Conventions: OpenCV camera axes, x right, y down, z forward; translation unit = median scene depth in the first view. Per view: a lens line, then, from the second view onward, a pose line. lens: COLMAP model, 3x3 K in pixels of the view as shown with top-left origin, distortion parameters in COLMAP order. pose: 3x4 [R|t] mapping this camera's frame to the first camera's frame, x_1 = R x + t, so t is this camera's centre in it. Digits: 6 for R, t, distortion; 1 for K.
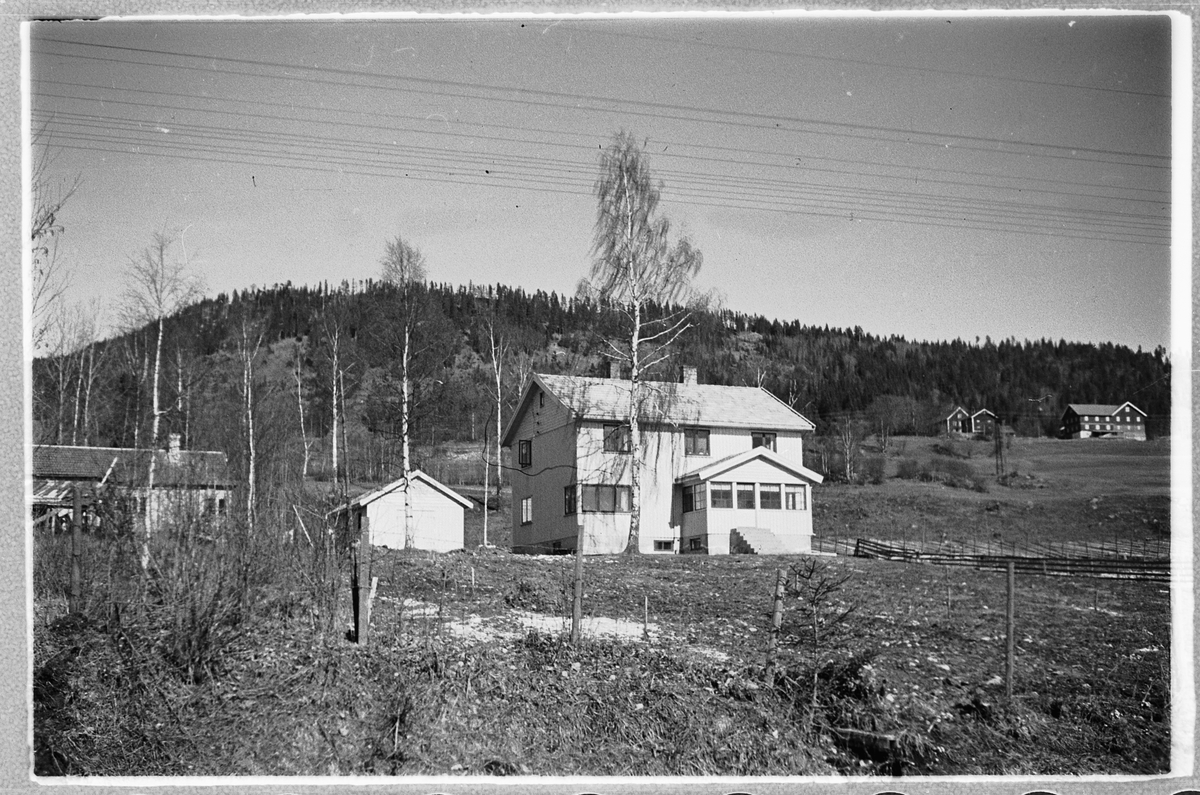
lens RADIAL K [[1450.1, 0, 600.0], [0, 1450.1, 397.5], [0, 0, 1]] dist [-0.001680, 0.010508]
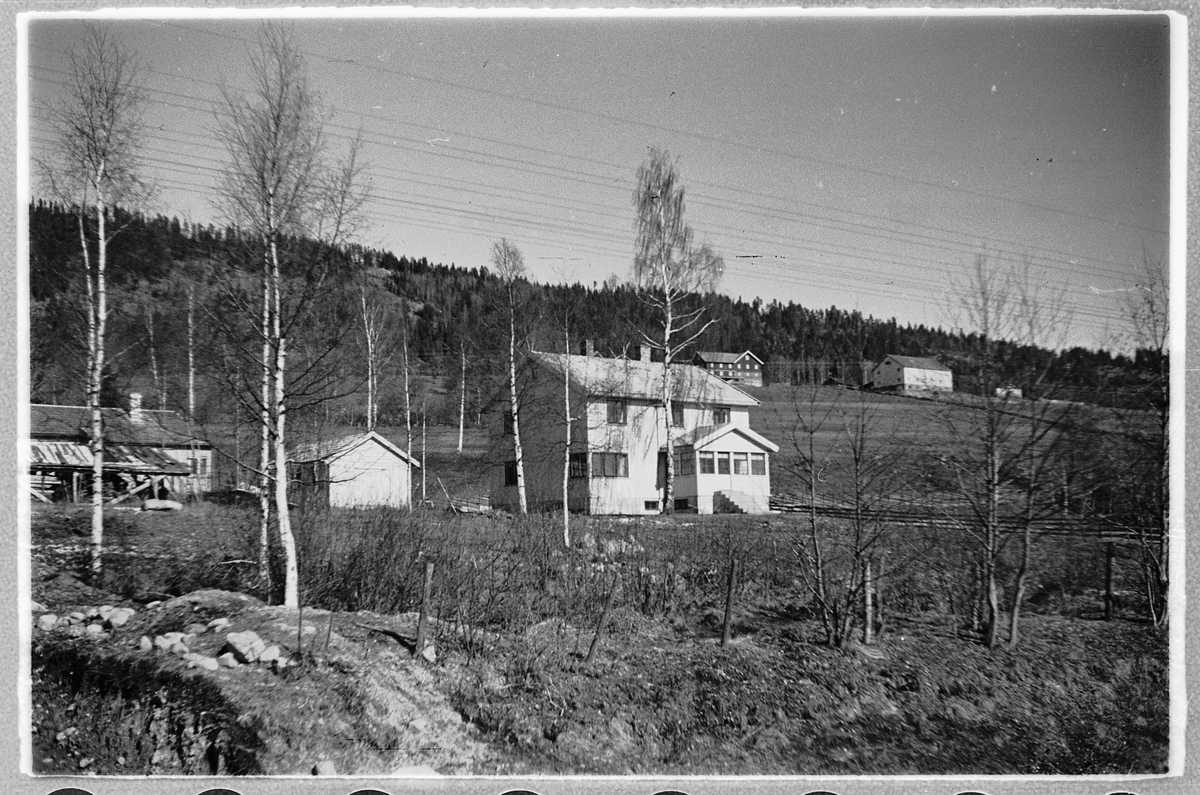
lens RADIAL K [[1450.1, 0, 600.0], [0, 1450.1, 397.5], [0, 0, 1]] dist [-0.001680, 0.010508]
pose [[0.959125, 0.018555, 0.282373, -0.357594], [-0.031839, 0.998588, 0.042528, -0.034579], [-0.281185, -0.049780, 0.958362, -0.097989]]
